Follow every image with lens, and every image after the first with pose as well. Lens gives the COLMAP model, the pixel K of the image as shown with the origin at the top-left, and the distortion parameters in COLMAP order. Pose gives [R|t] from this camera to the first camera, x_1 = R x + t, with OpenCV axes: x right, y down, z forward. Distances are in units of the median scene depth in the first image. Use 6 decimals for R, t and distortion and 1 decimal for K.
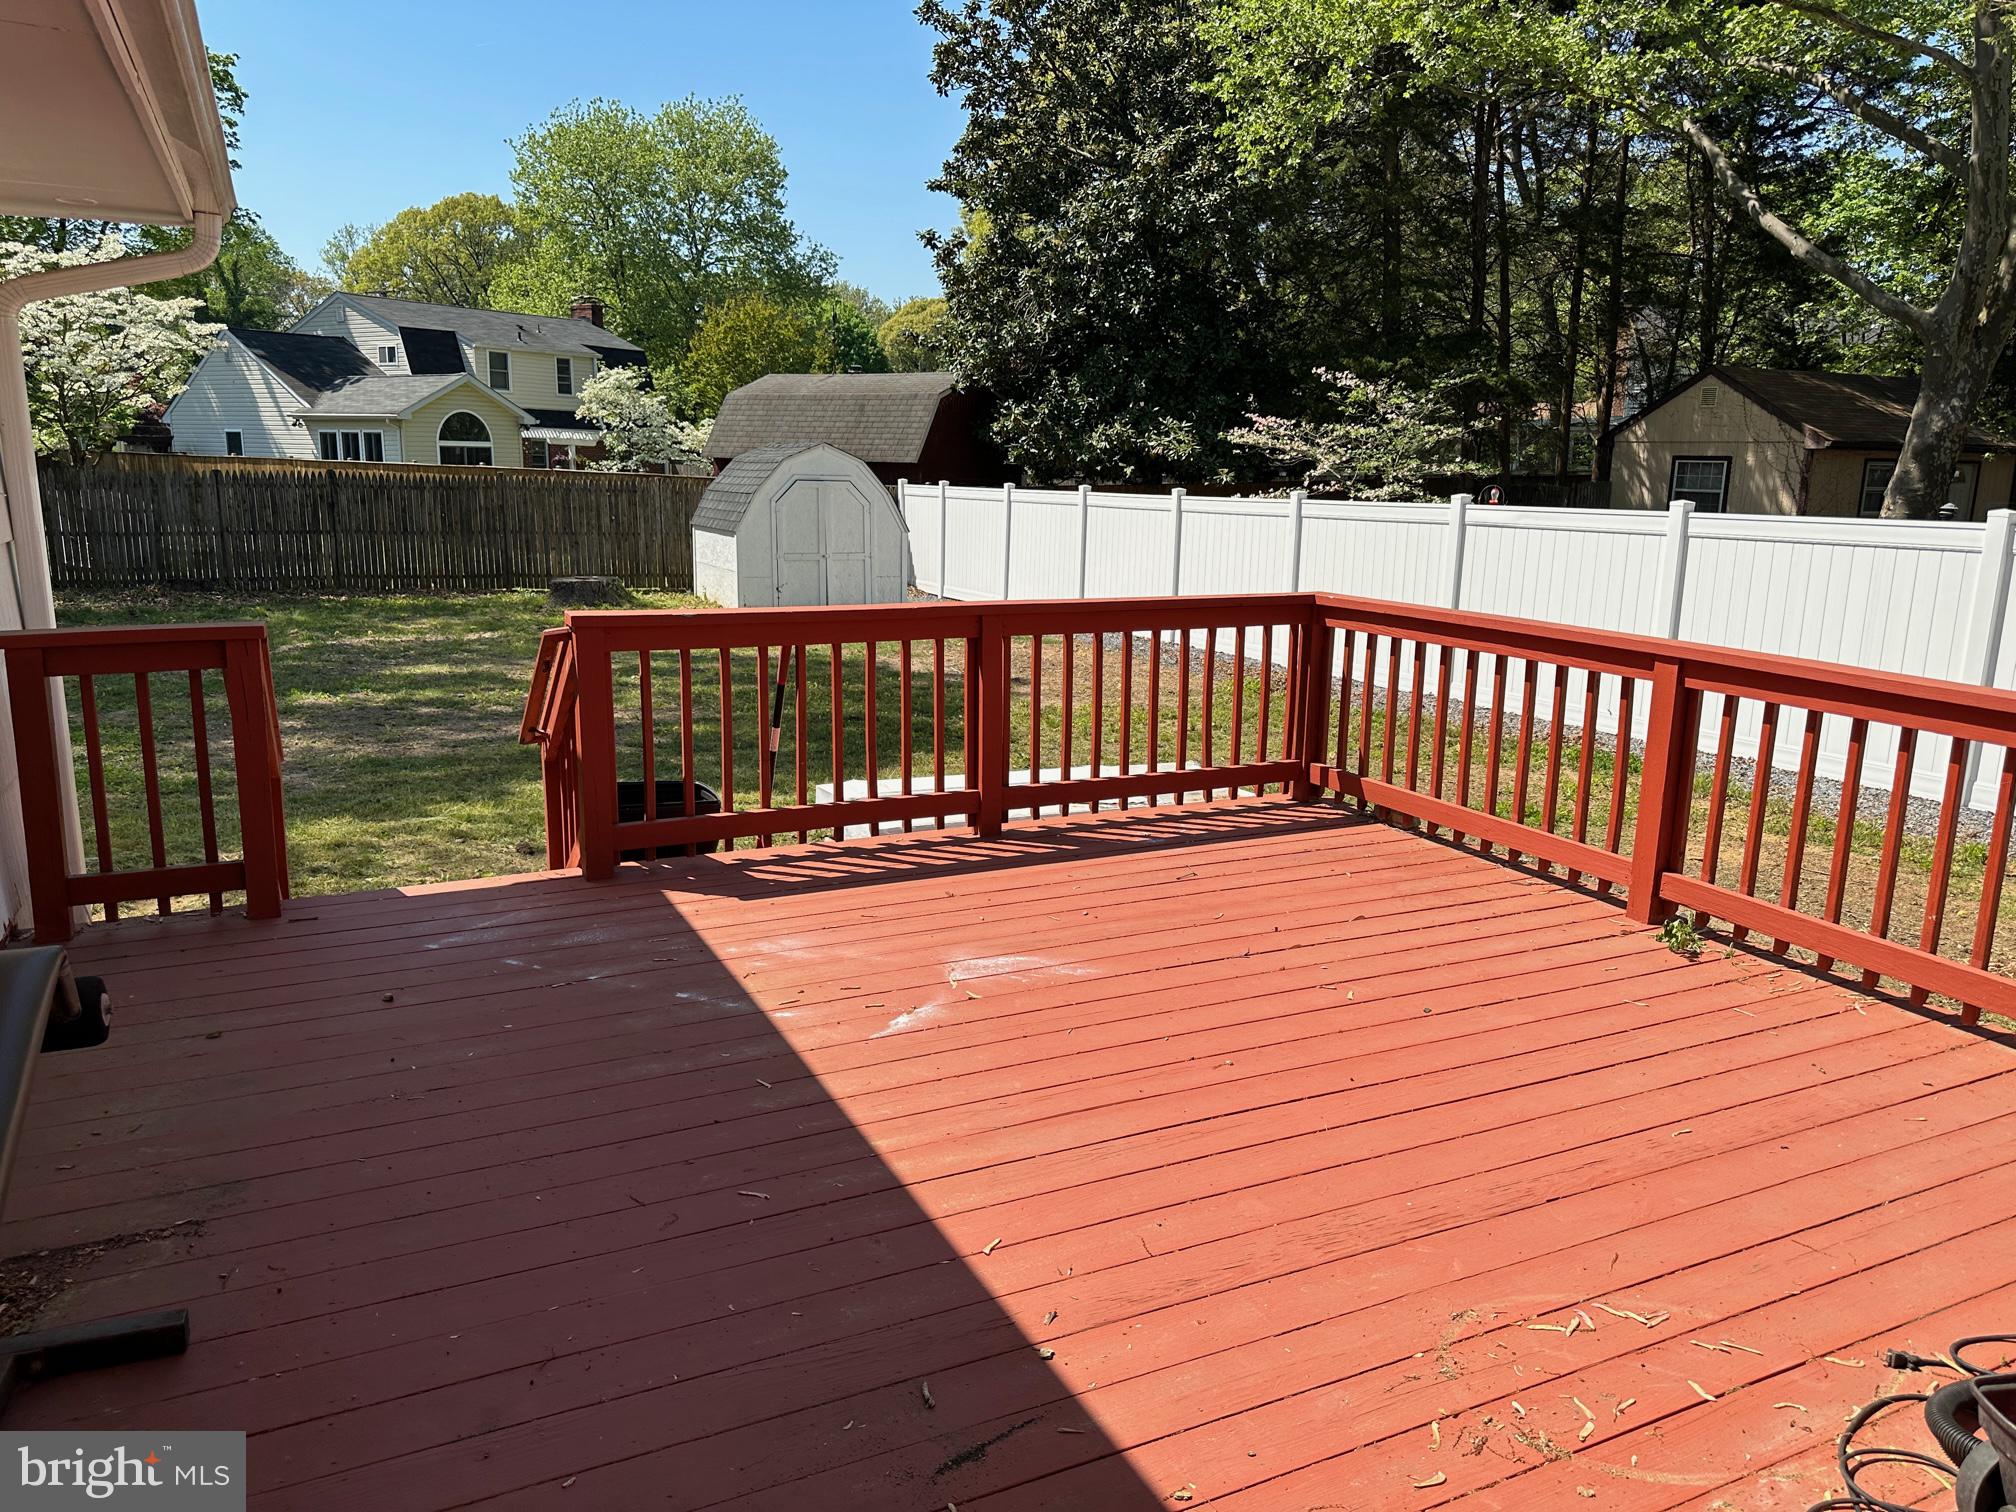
lens RADIAL K [[1457.5, 0, 1008.0], [0, 1457.5, 756.0], [0, 0, 1]] dist [-0.006198, -0.007647]
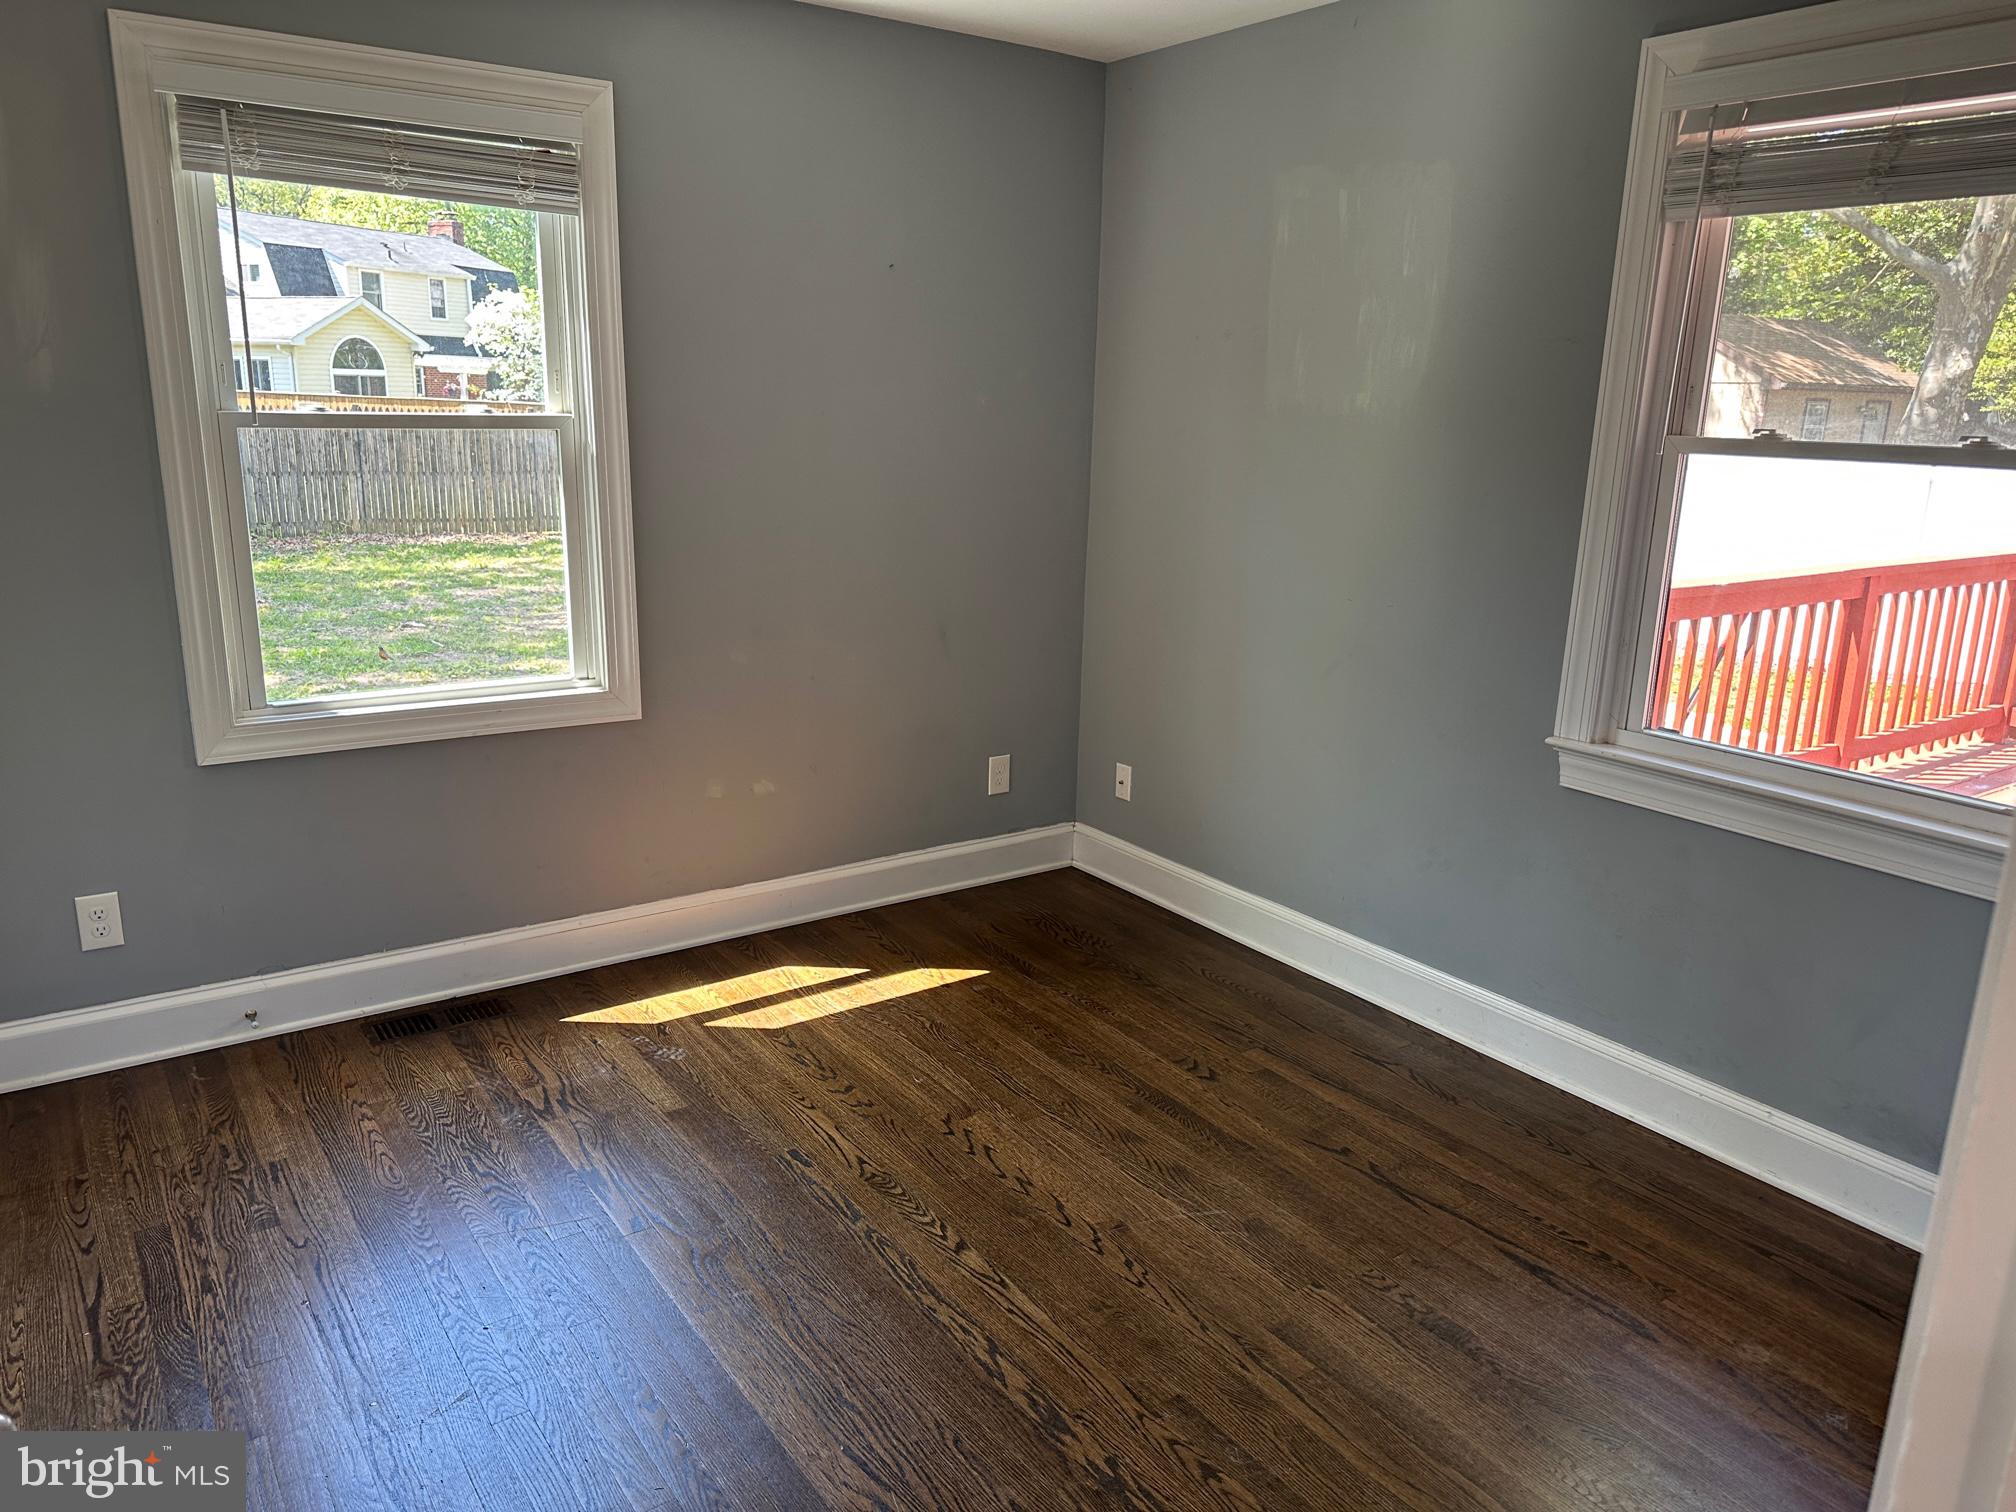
lens RADIAL K [[1457.5, 0, 1008.0], [0, 1457.5, 756.0], [0, 0, 1]] dist [-0.006198, -0.007647]
pose [[0.988603, -0.032105, 0.147085, -0.100846], [0.024940, 0.998423, 0.050298, -0.004908], [-0.148468, -0.046056, 0.987844, 0.005141]]
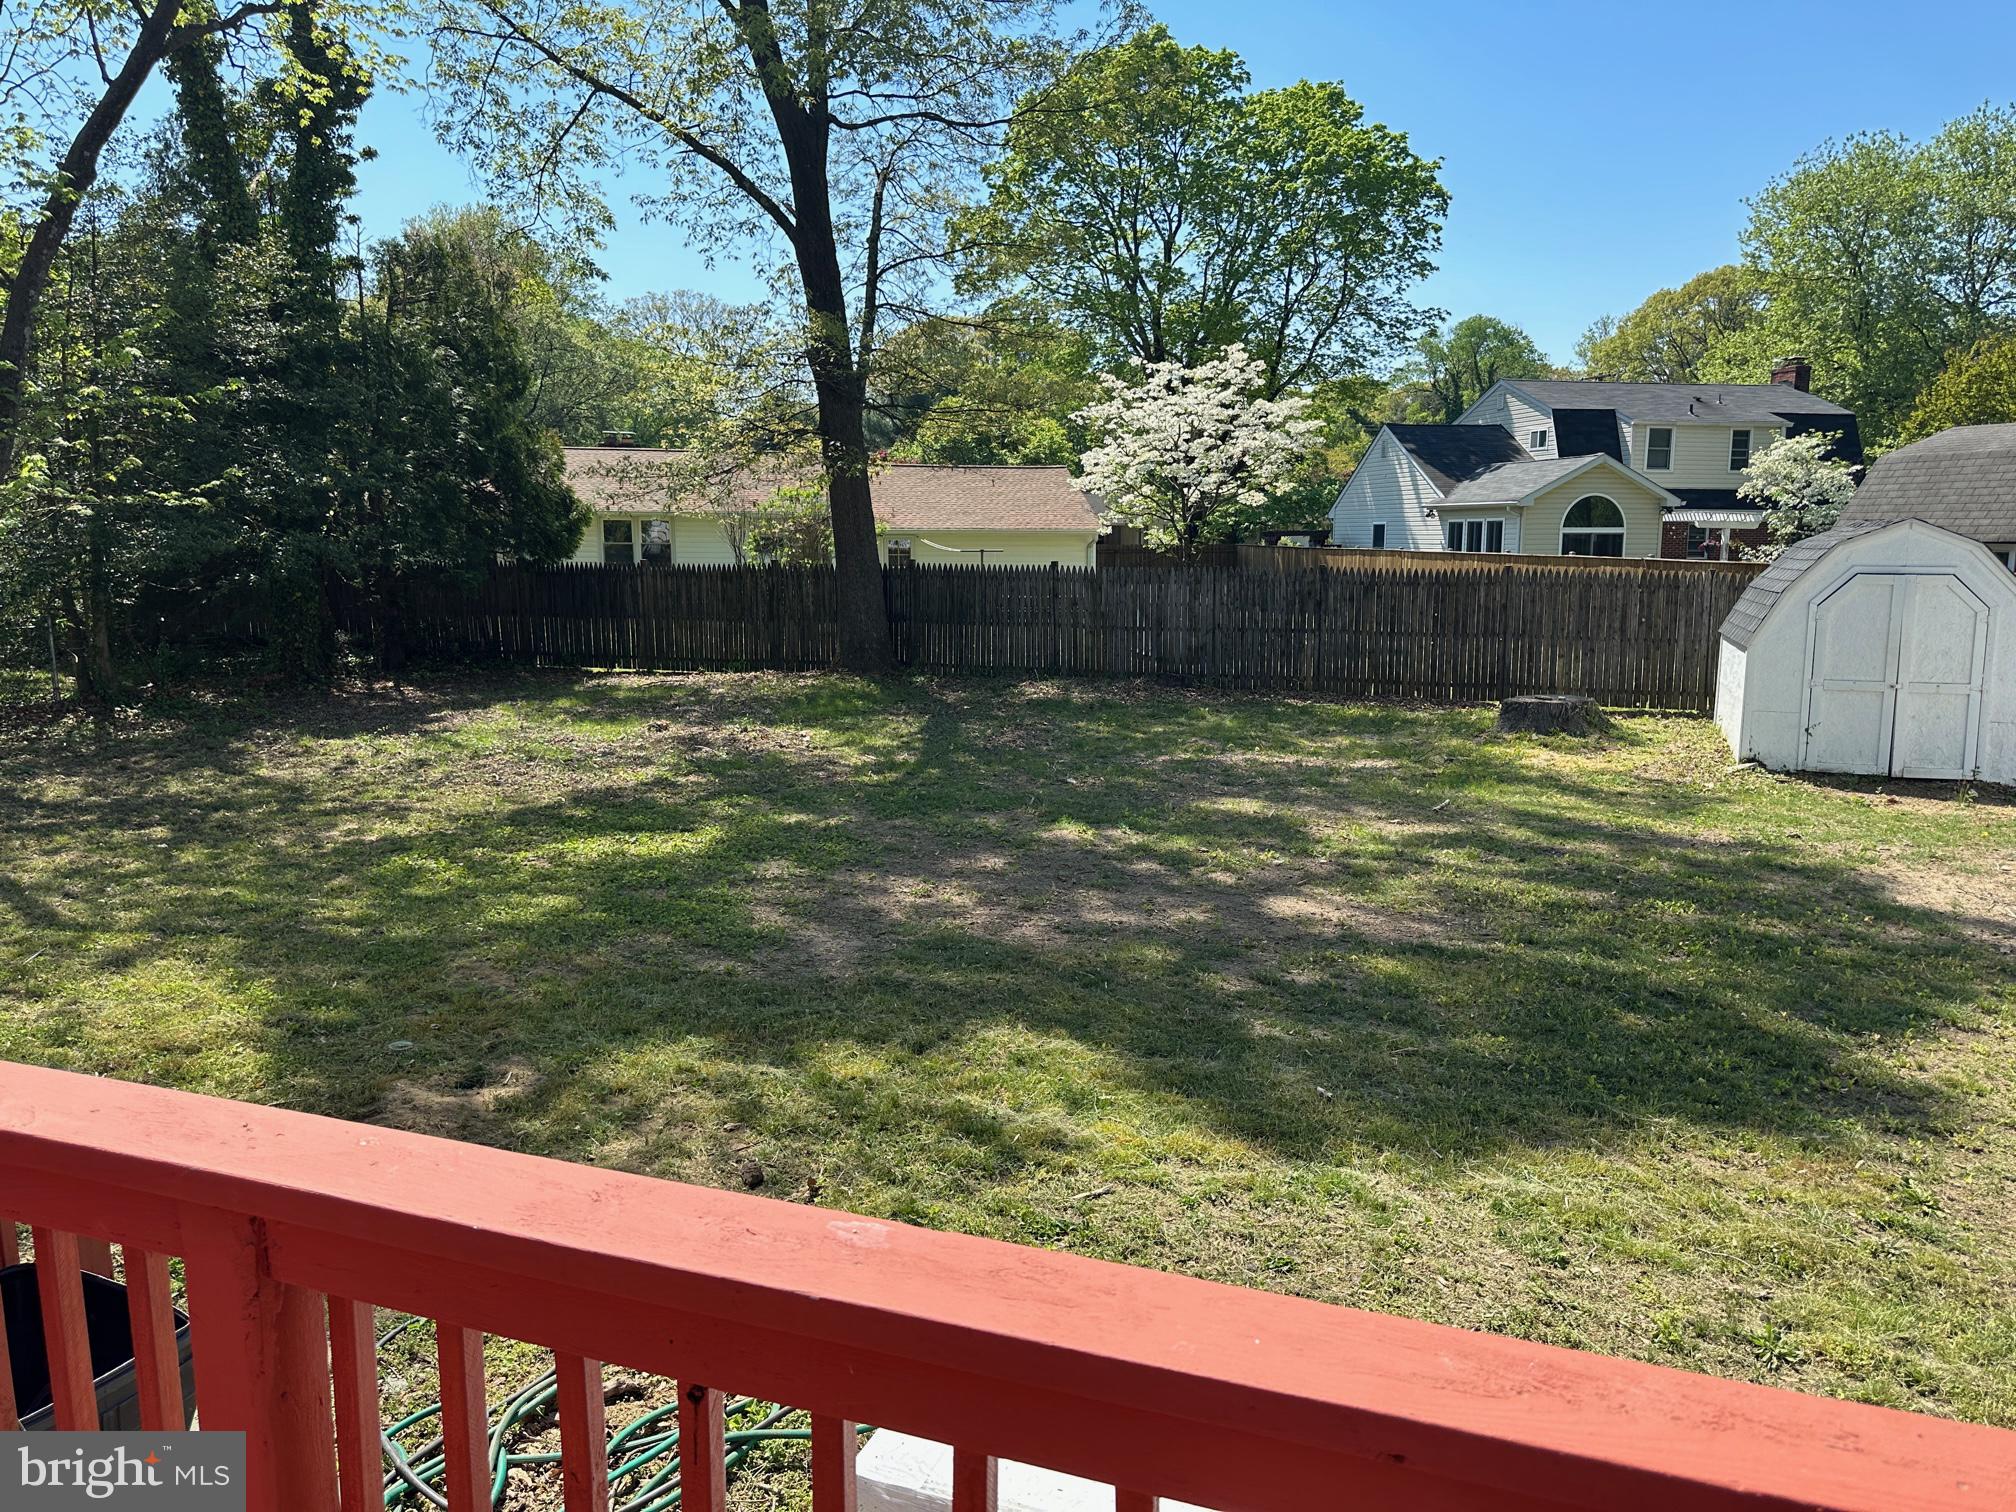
lens RADIAL K [[1457.5, 0, 1008.0], [0, 1457.5, 756.0], [0, 0, 1]] dist [-0.006198, -0.007647]
pose [[0.691444, 0.082635, -0.717689, 0.036563], [-0.123631, 0.992316, -0.004855, -0.023656], [0.711773, 0.092086, 0.696347, 0.113275]]
